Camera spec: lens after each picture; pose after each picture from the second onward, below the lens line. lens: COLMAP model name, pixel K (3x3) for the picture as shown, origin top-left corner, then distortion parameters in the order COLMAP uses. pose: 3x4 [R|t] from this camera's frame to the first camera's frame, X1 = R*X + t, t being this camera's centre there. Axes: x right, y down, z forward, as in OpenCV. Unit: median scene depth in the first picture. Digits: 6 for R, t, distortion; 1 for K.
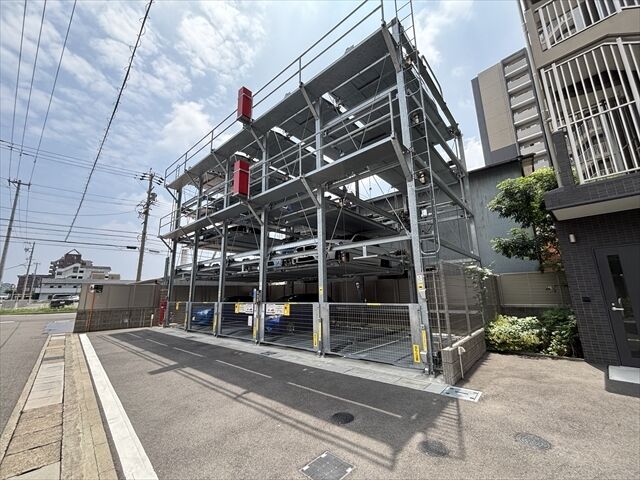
lens RADIAL K [[257.8, 0, 323.0], [0, 257.8, 240.8], [0, 0, 1]] dist [-0.010541, 0.000441]
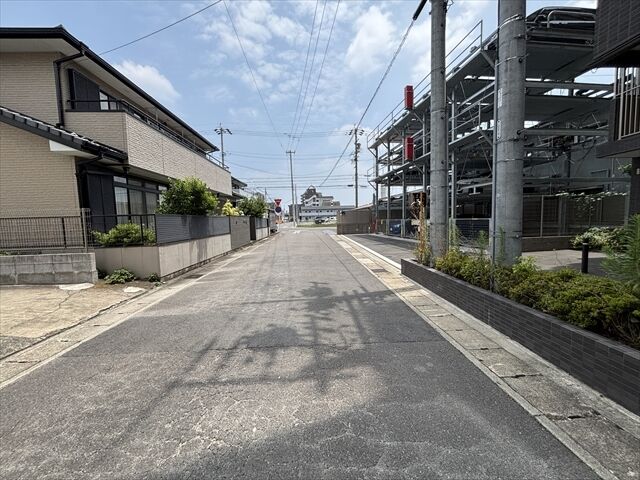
lens RADIAL K [[257.8, 0, 320.9], [0, 257.8, 240.9], [0, 0, 1]] dist [-0.010541, 0.000441]
pose [[0.744421, 0.054627, -0.665472, 0.227940], [0.147694, 0.958489, 0.243896, -0.085080], [0.651171, -0.279848, 0.705451, -0.415960]]
